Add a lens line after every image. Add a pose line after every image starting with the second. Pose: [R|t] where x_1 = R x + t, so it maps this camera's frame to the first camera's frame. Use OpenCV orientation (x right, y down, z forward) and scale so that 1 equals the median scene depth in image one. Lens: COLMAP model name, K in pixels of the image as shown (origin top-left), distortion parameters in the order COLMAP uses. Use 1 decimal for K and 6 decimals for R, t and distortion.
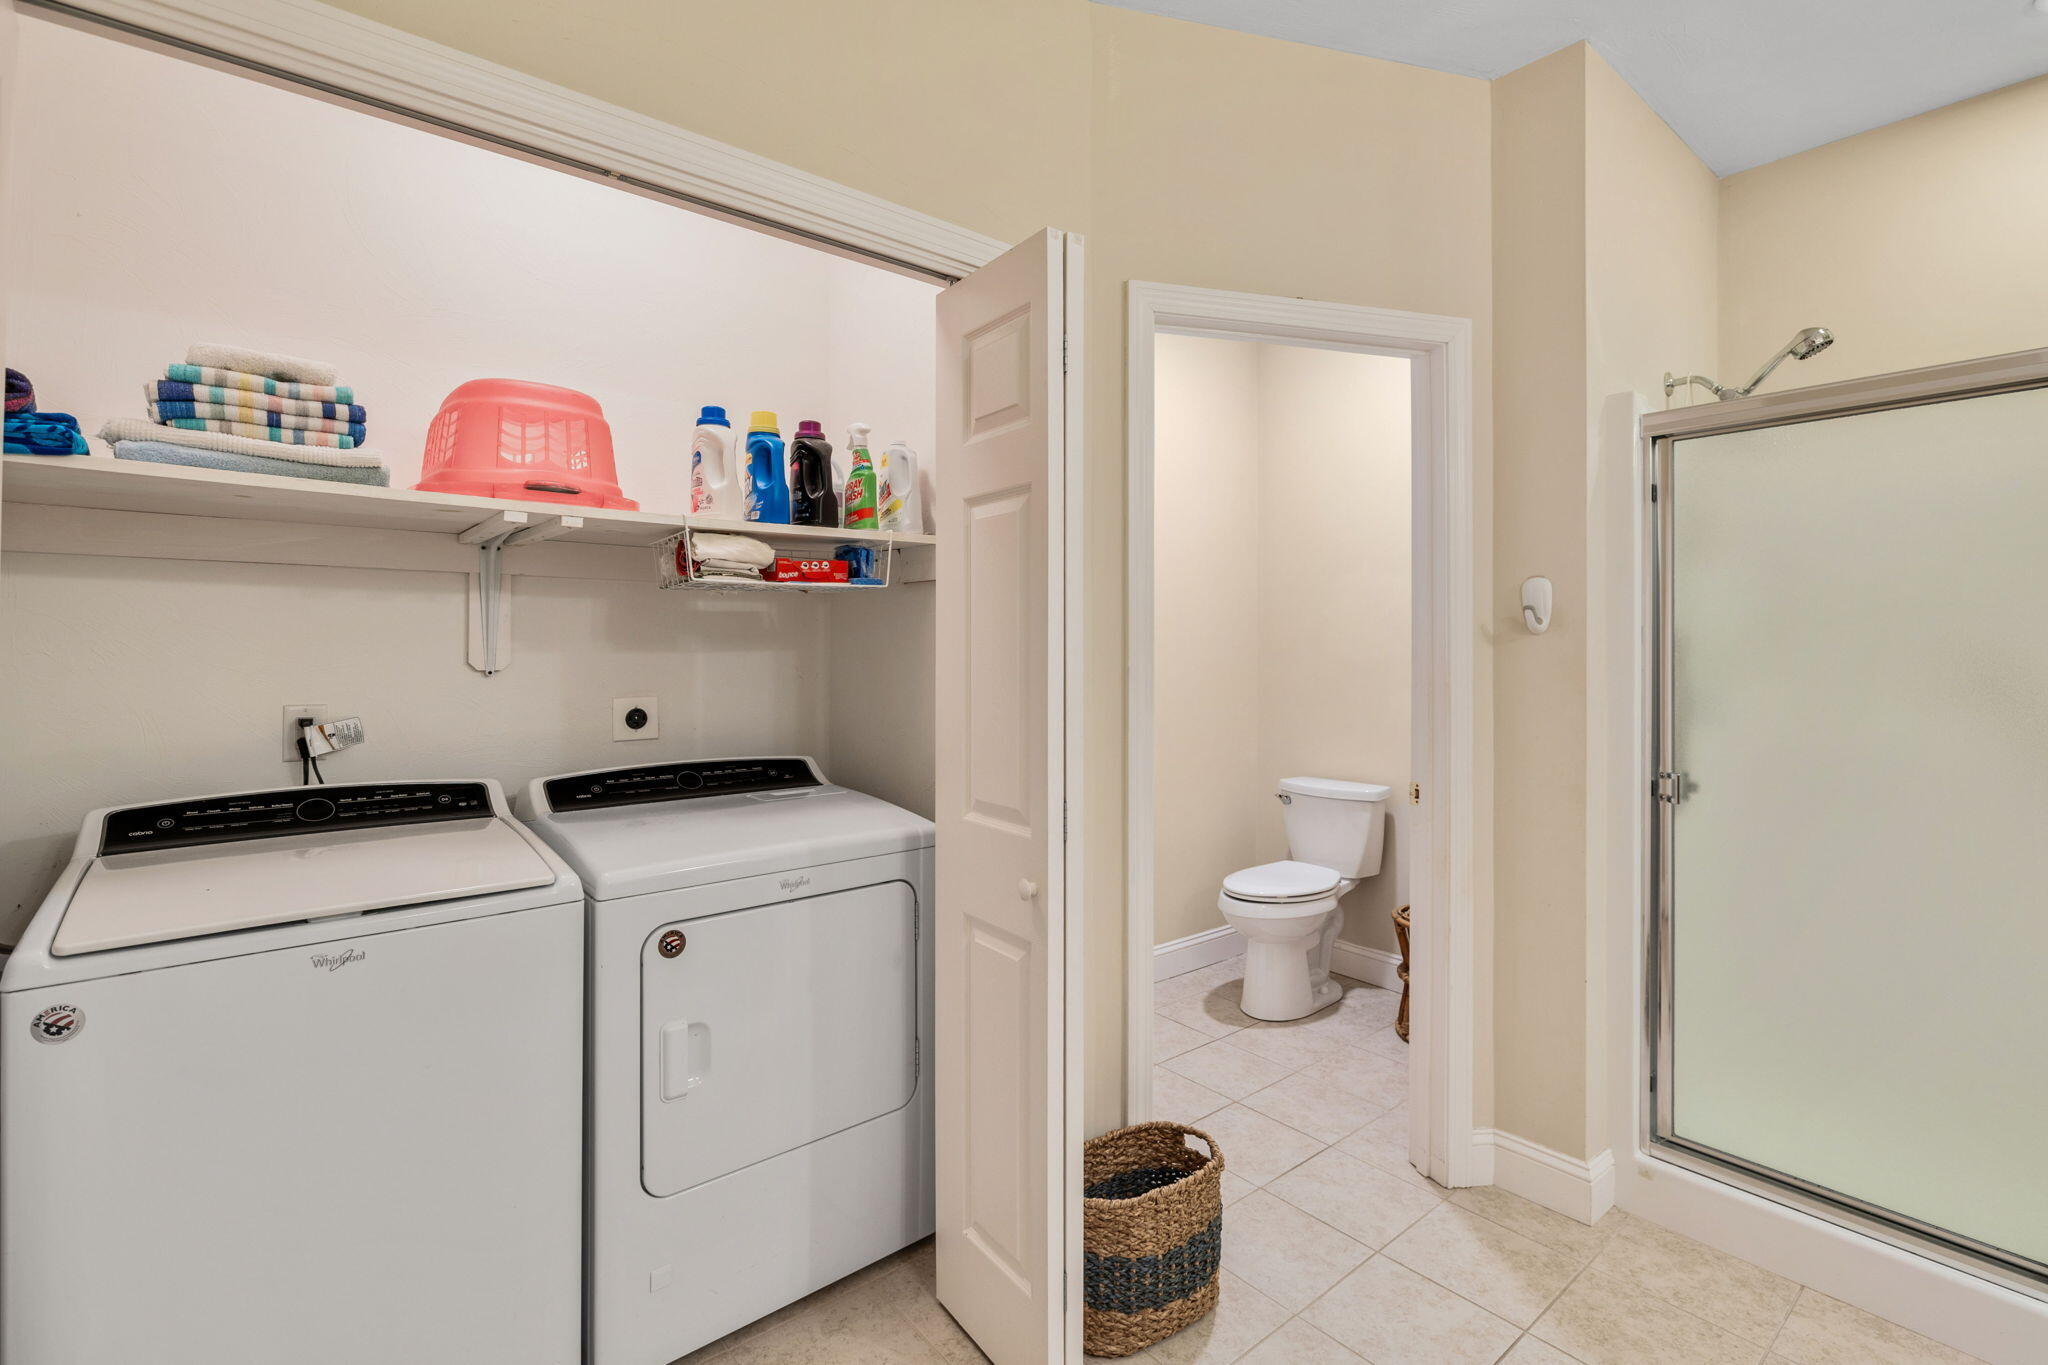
lens RADIAL K [[939.0, 0, 994.6], [0, 939.0, 644.8], [0, 0, 1]] dist [-0.008126, 0.003247]
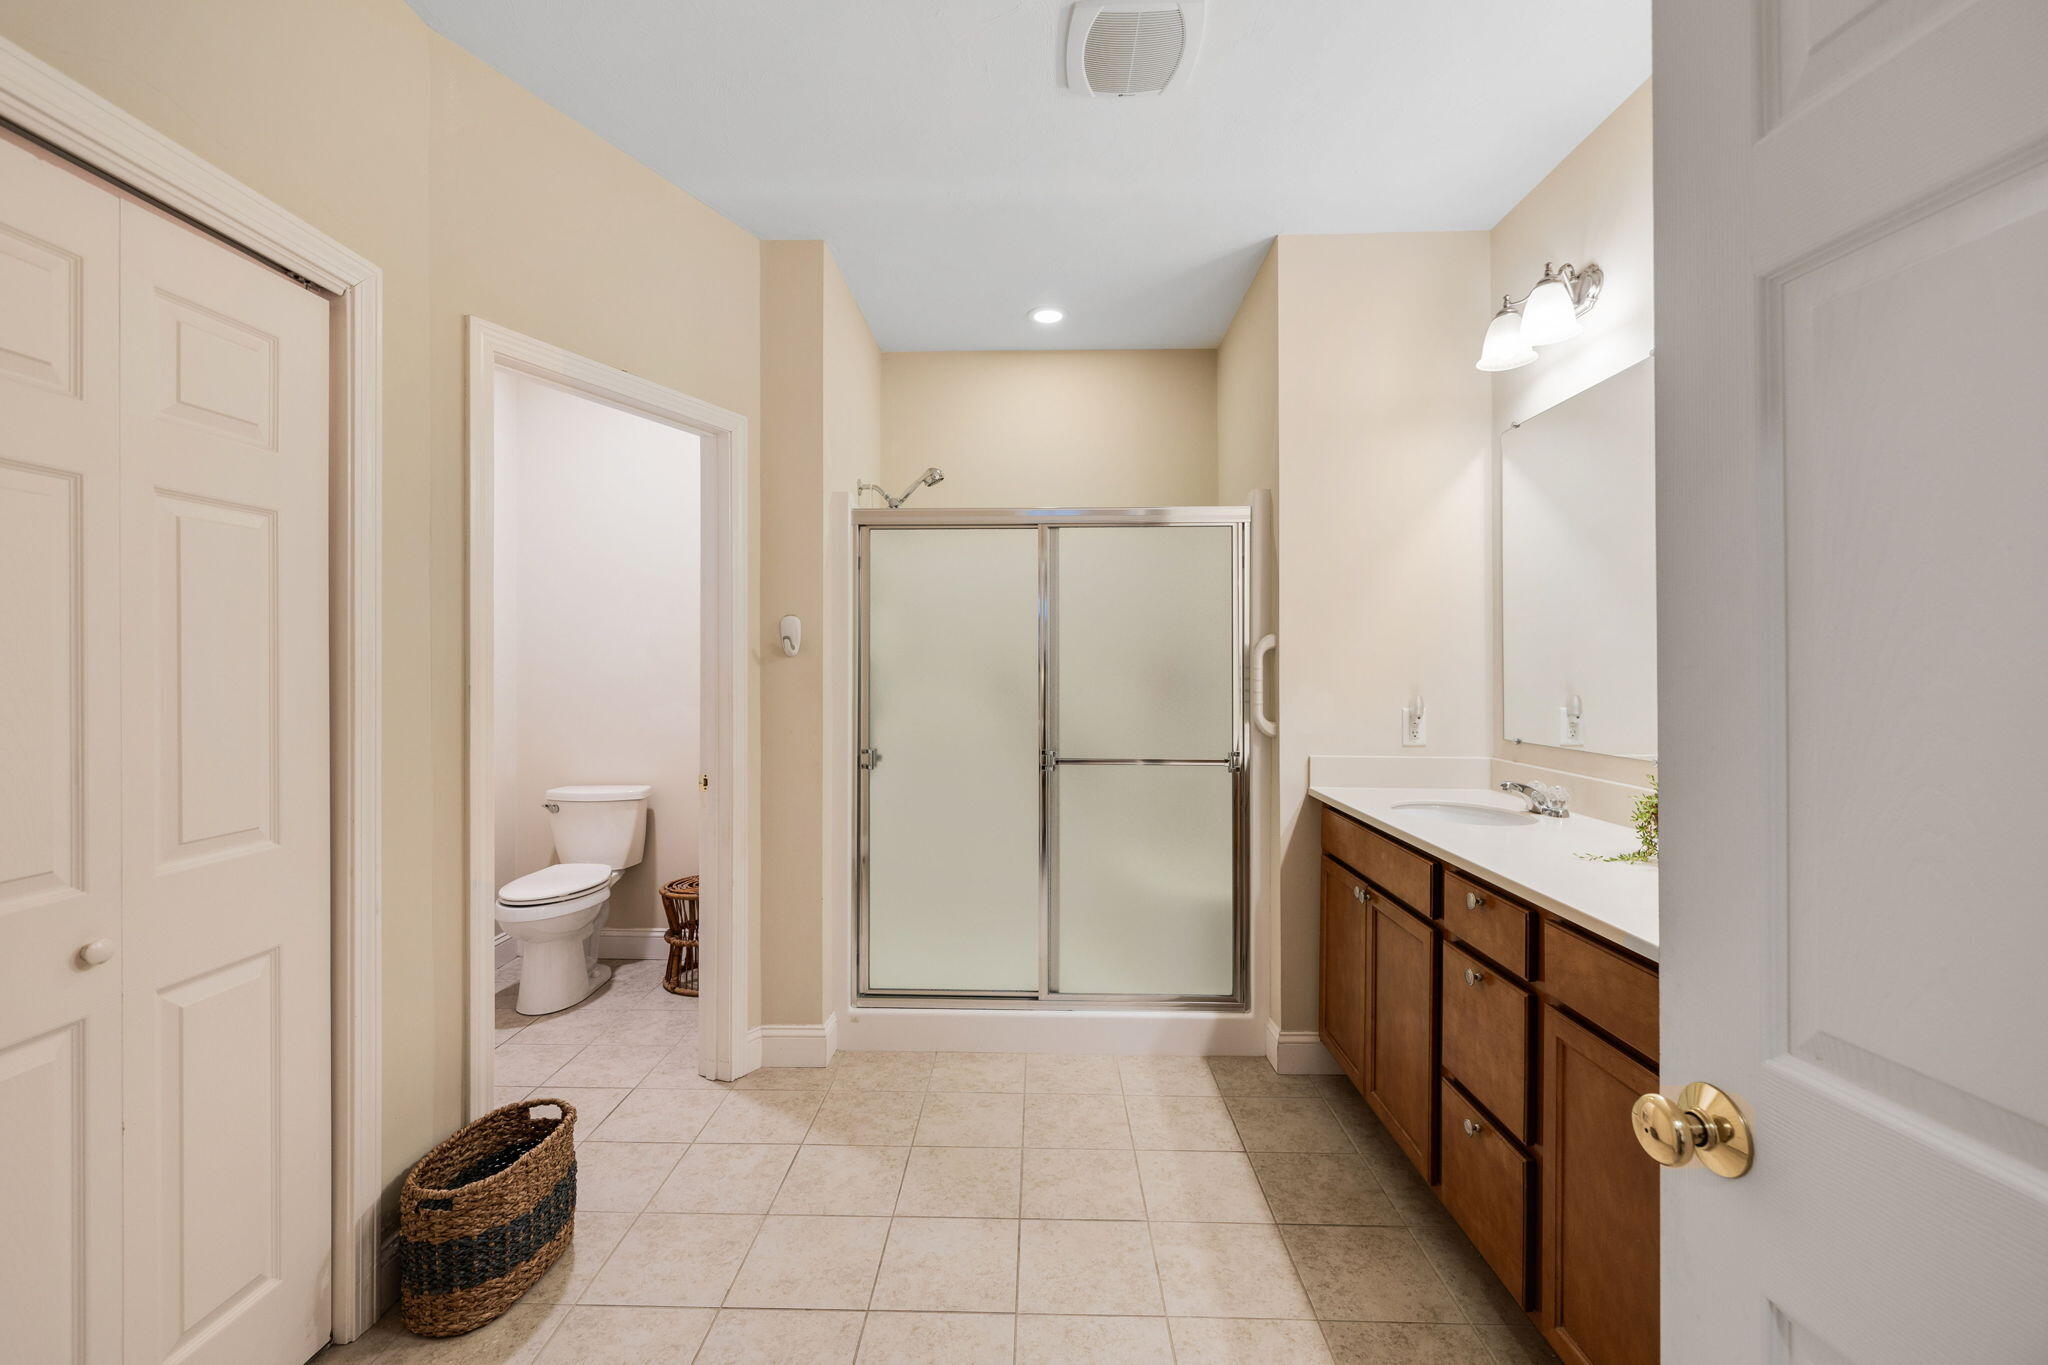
lens RADIAL K [[905.0, 0, 1024.0], [0, 905.0, 682.5], [0, 0, 1]] dist [-0.000209, 0.000269]
pose [[0.634251, -0.015169, 0.772978, -0.238451], [-0.000151, 0.999805, 0.019743, 0.000137], [-0.773127, -0.012639, 0.634125, -0.115057]]
